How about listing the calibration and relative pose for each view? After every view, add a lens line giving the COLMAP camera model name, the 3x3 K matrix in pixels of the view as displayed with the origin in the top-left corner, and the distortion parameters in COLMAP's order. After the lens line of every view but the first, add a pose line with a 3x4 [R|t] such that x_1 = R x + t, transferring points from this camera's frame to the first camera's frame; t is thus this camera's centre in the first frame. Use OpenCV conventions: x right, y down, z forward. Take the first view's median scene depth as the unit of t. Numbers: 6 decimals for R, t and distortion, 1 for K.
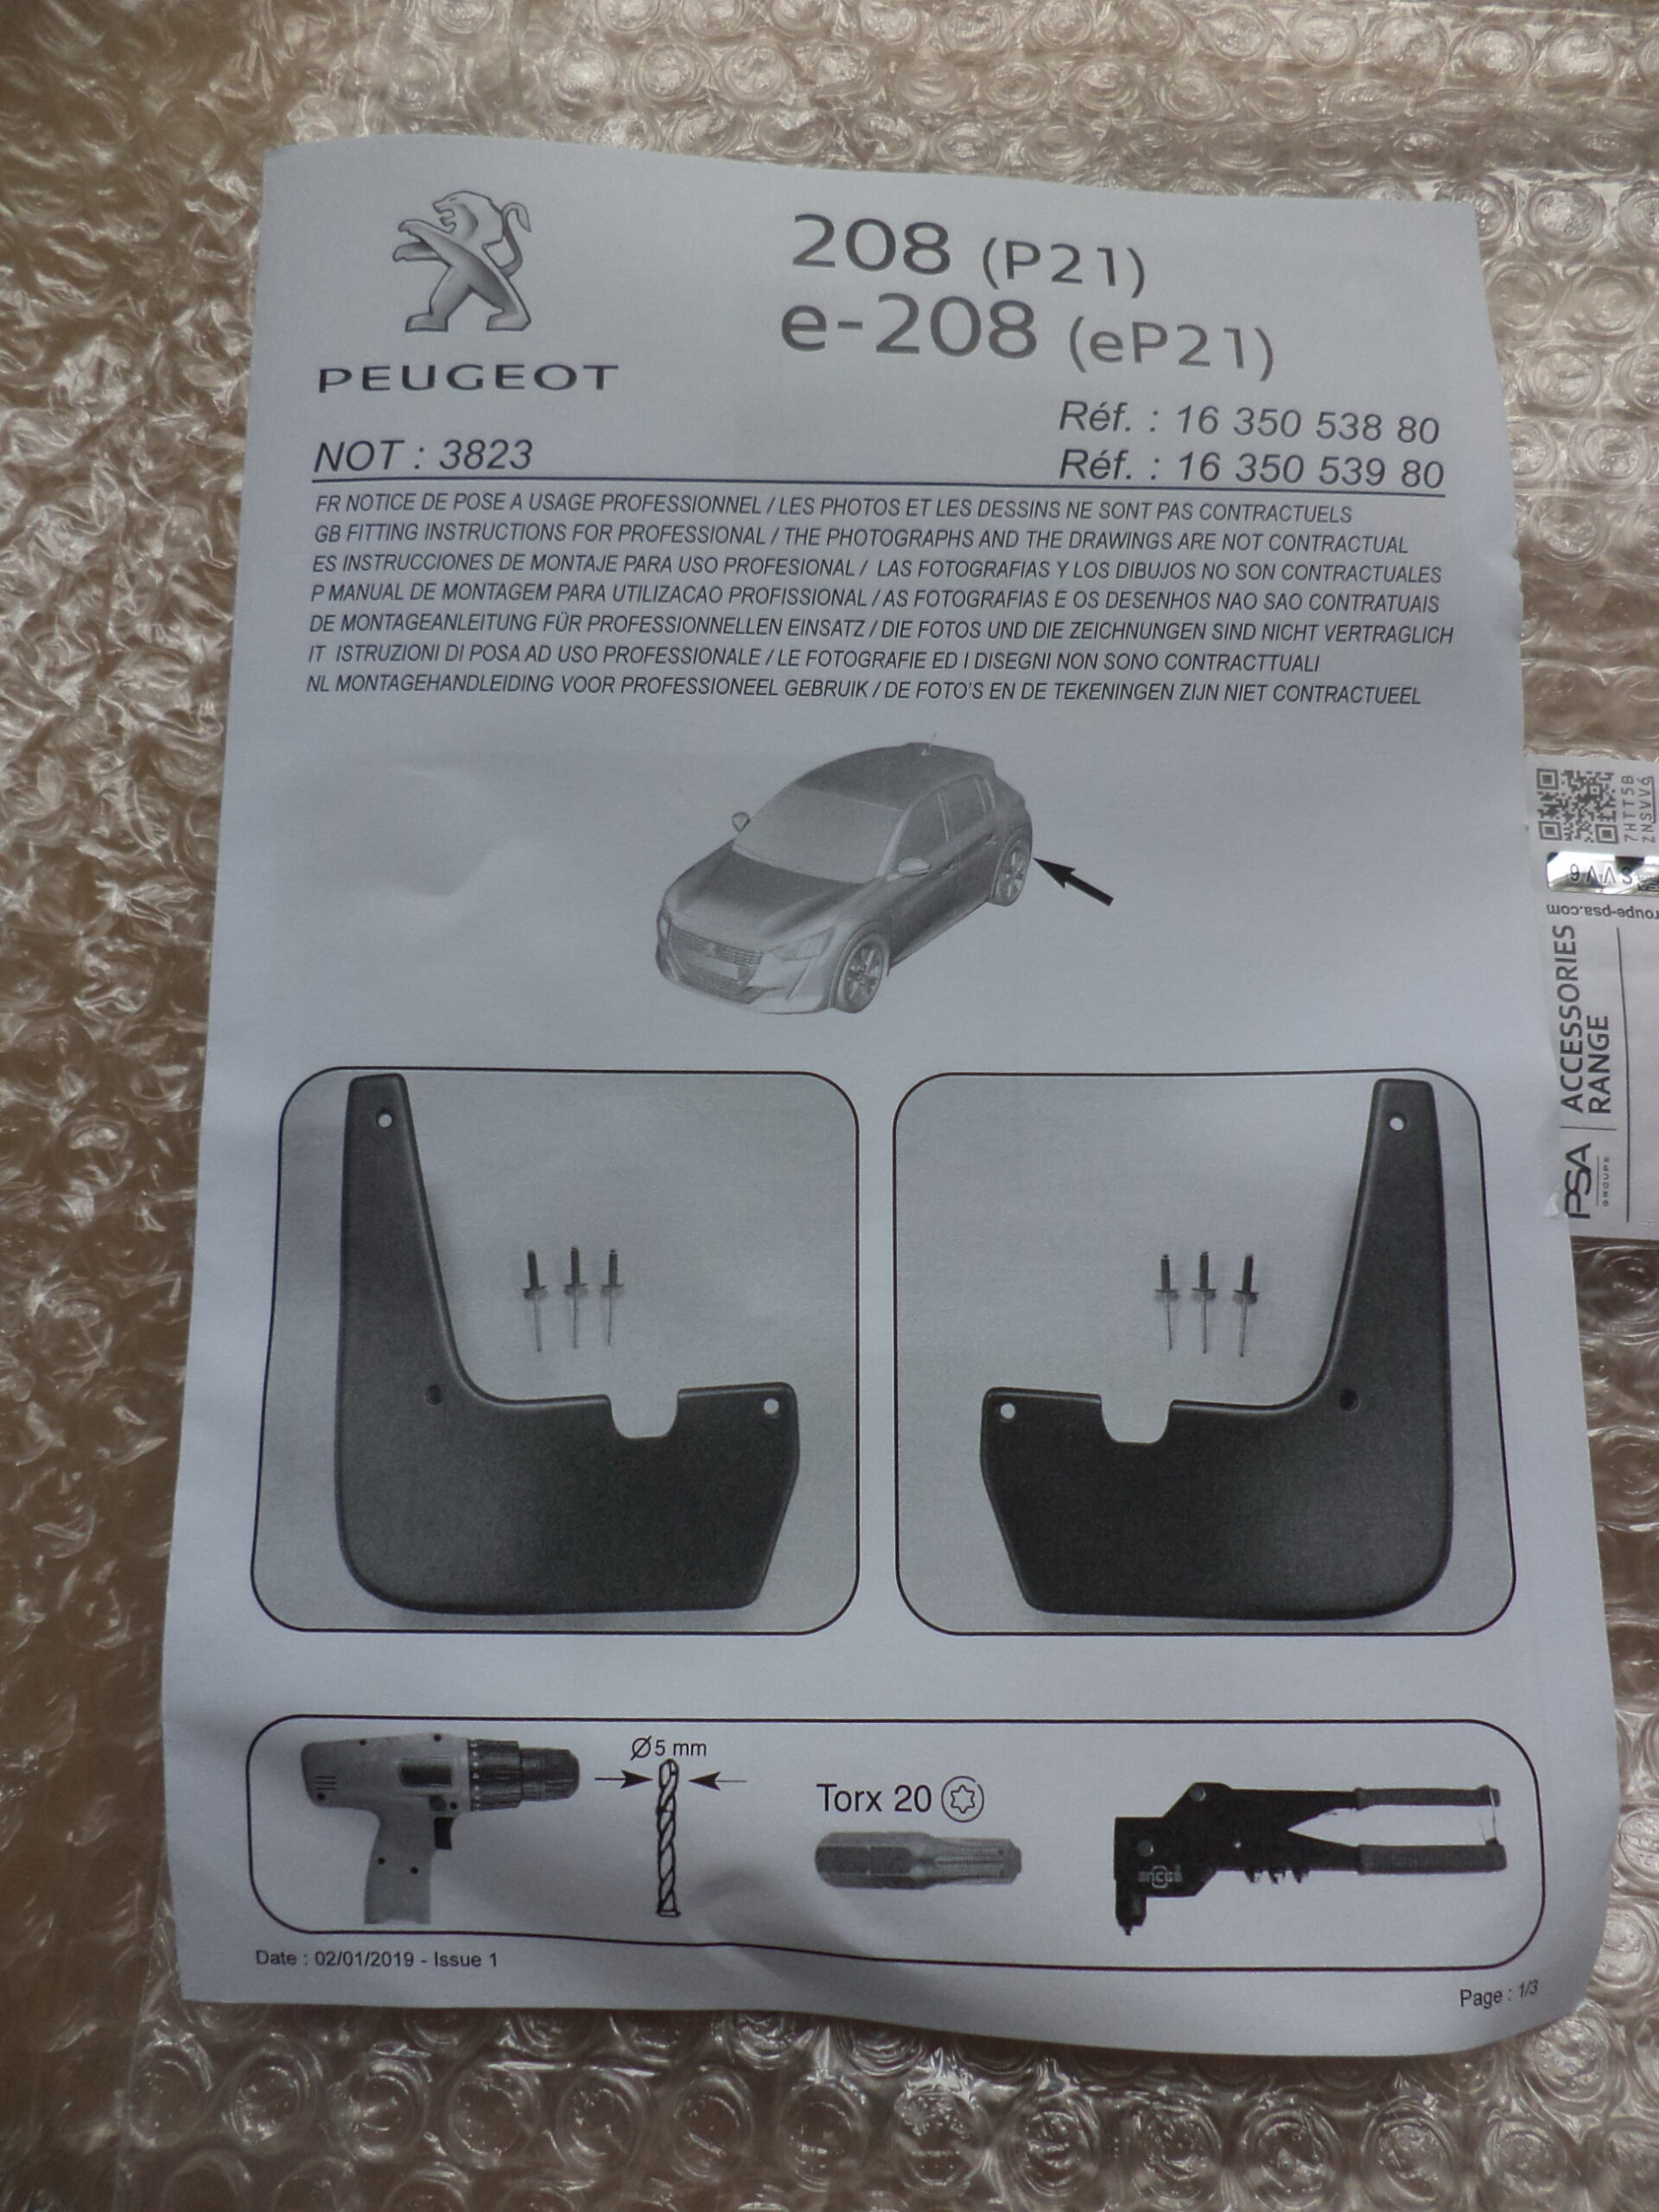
lens RADIAL K [[1818.0, 0, 829.6], [0, 1818.0, 1105.9], [0, 0, 1]] dist [-0.003423, -0.011545]
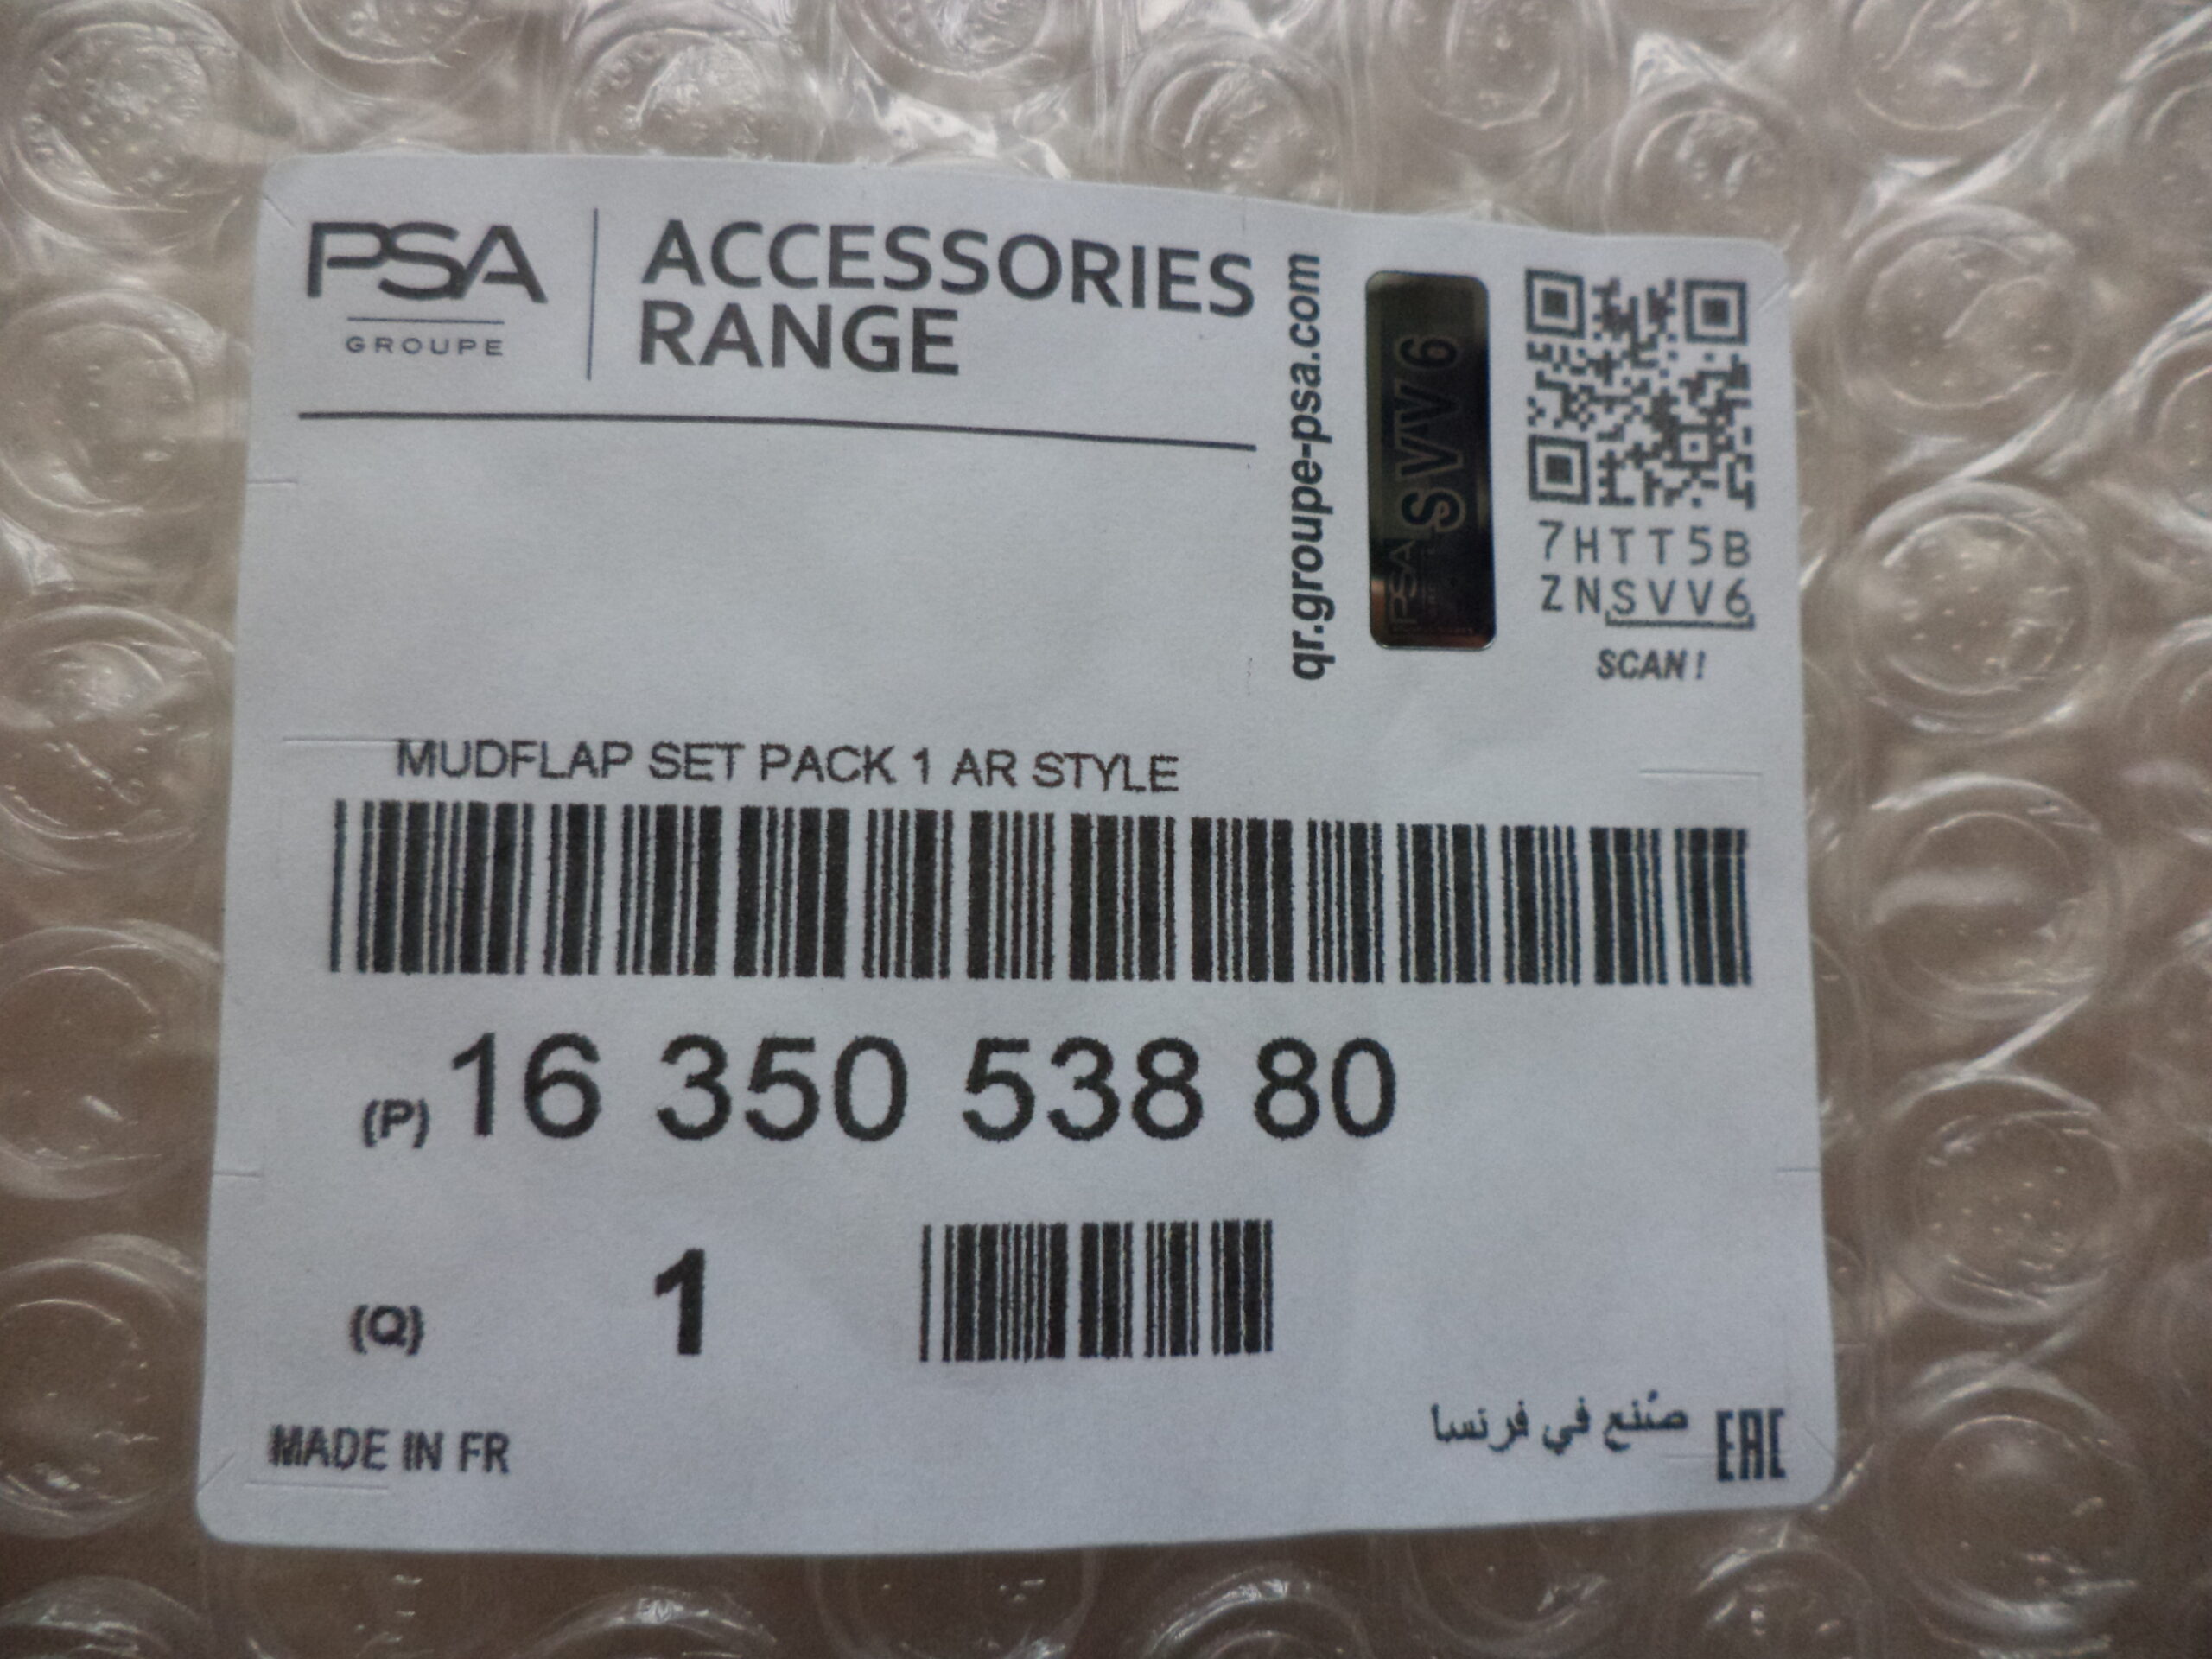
lens RADIAL K [[1818.0, 0, 1106.9], [0, 1818.0, 829.3], [0, 0, 1]] dist [-0.003423, -0.011545]
pose [[0.050302, 0.992190, -0.114144, 0.545765], [-0.990371, 0.064314, 0.122597, -0.109262], [0.128980, 0.106878, 0.985871, 0.699636]]
